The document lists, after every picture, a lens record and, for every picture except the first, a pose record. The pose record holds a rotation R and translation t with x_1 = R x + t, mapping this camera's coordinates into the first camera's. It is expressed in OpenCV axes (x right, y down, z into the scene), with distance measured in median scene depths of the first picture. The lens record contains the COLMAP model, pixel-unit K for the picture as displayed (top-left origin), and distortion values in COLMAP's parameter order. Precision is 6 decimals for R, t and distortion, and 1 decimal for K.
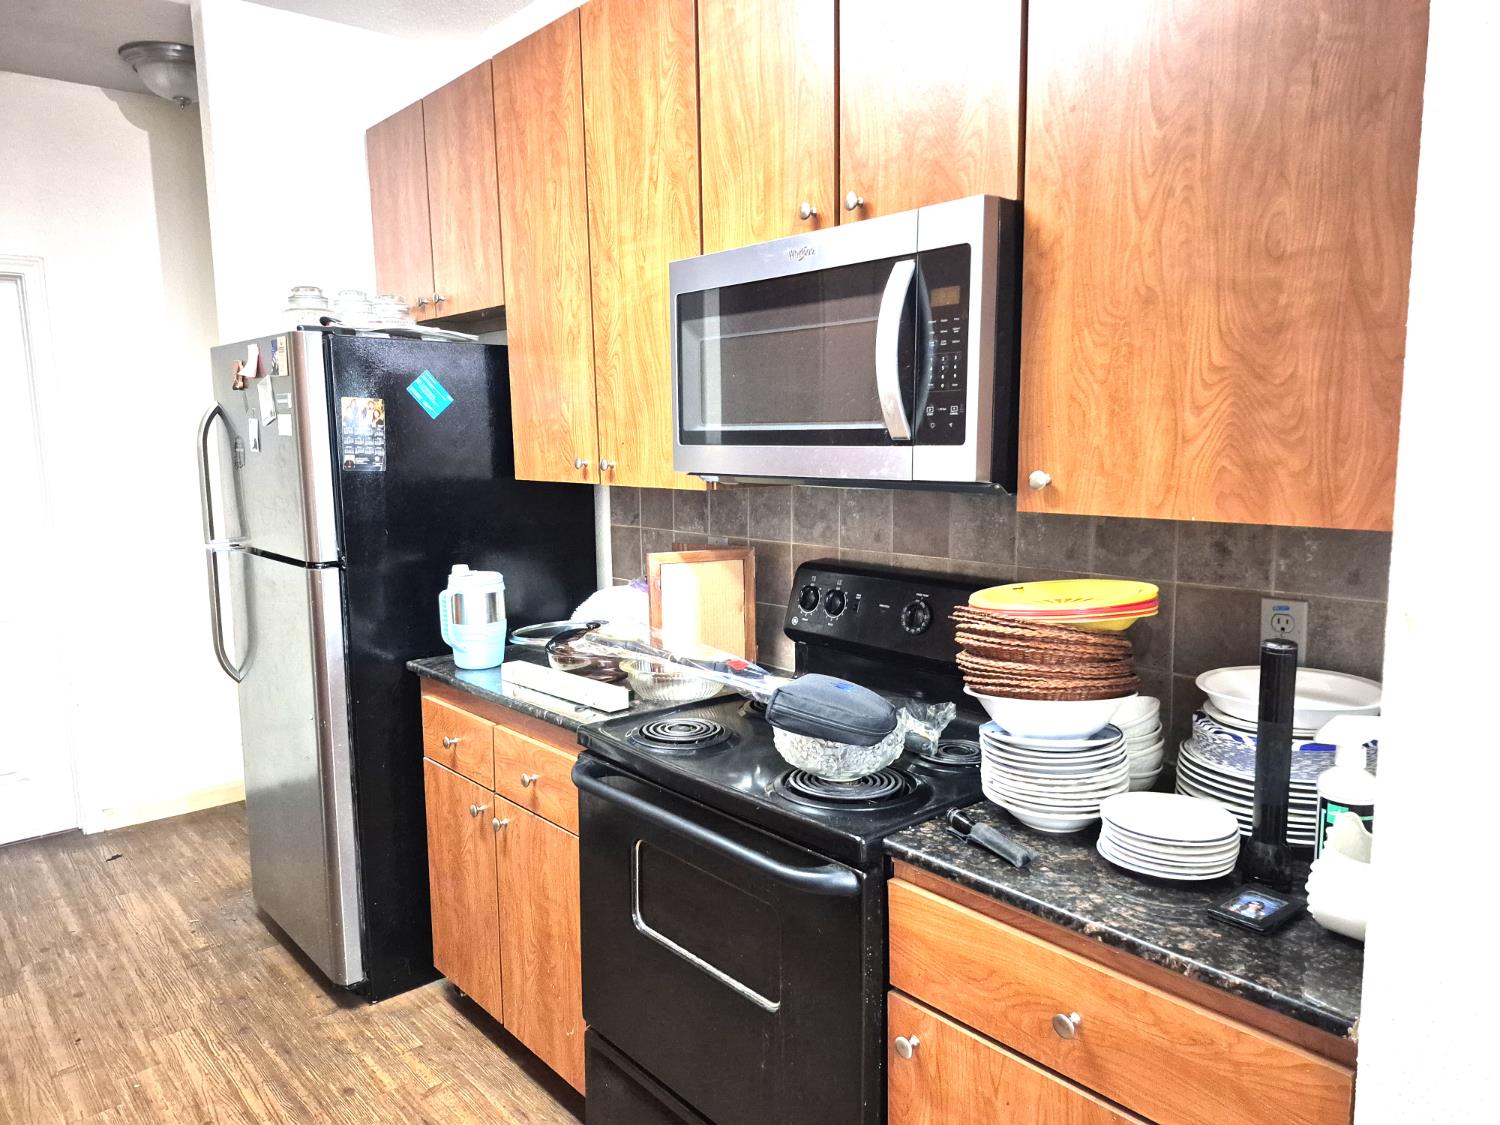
lens RADIAL K [[1034.8, 0, 771.3], [0, 1034.8, 578.7], [0, 0, 1]] dist [0.085145, -0.093324]
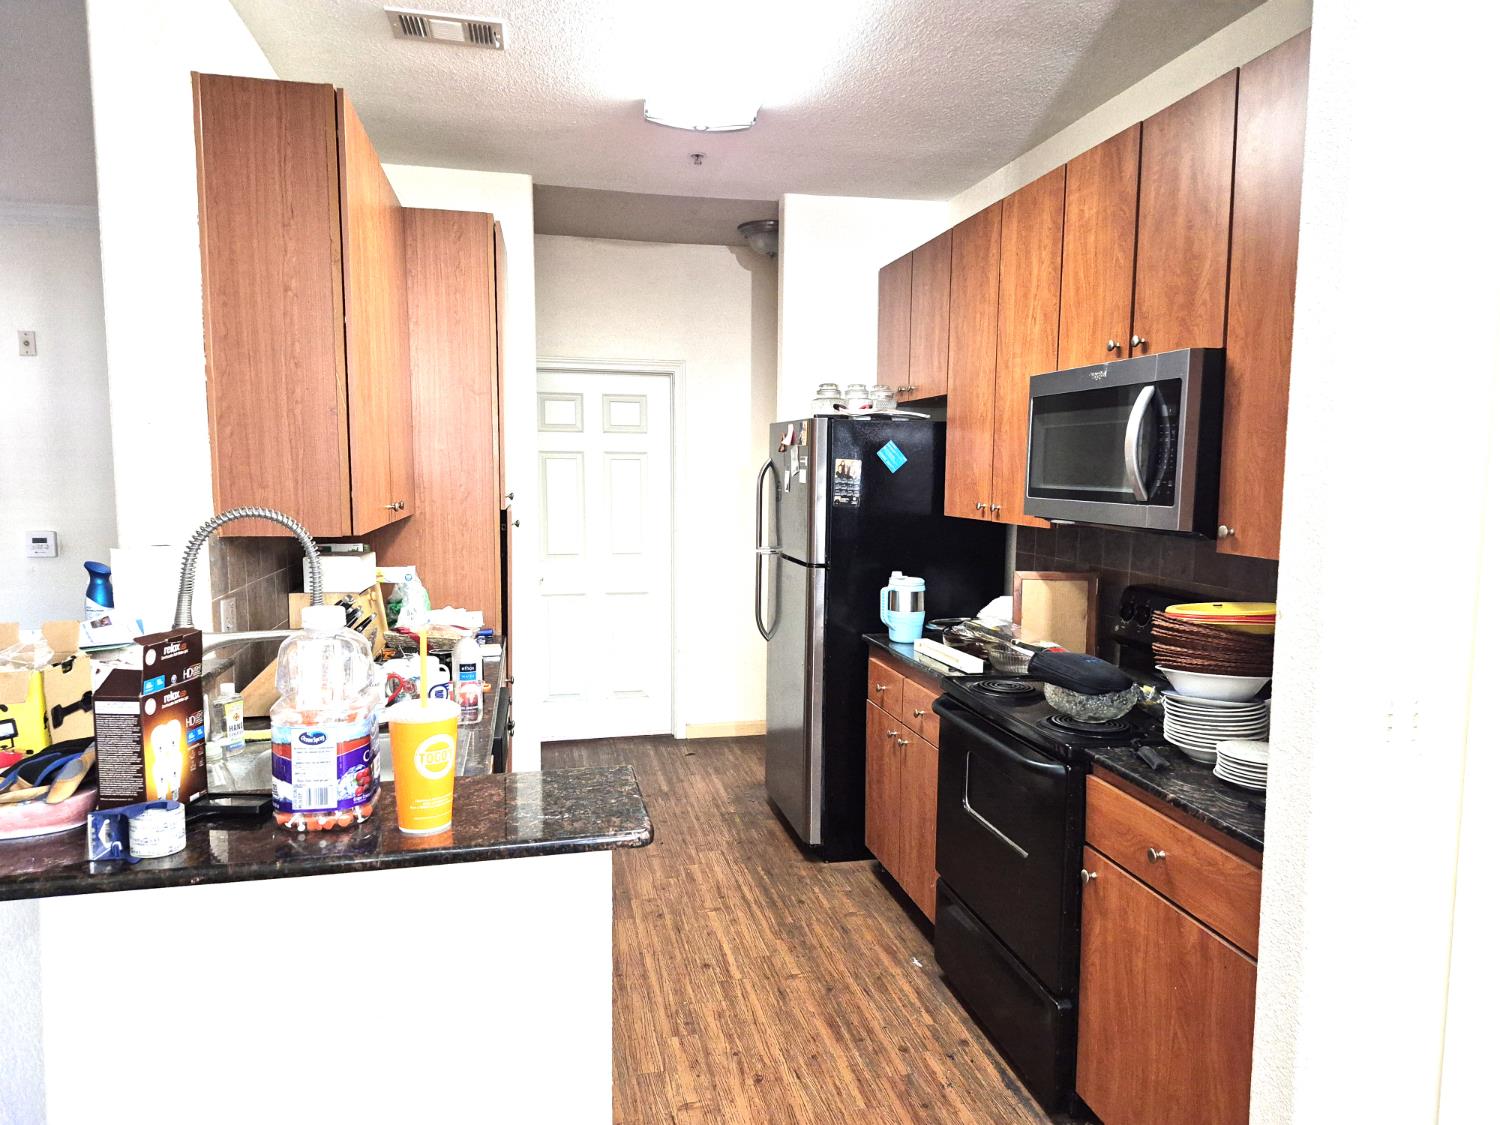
lens RADIAL K [[1034.8, 0, 771.3], [0, 1034.8, 578.7], [0, 0, 1]] dist [0.085145, -0.093324]
pose [[0.874997, 0.071854, -0.478766, 0.259849], [-0.086661, 0.996198, -0.008871, 0.026327], [0.476309, 0.049252, 0.877898, -0.394118]]
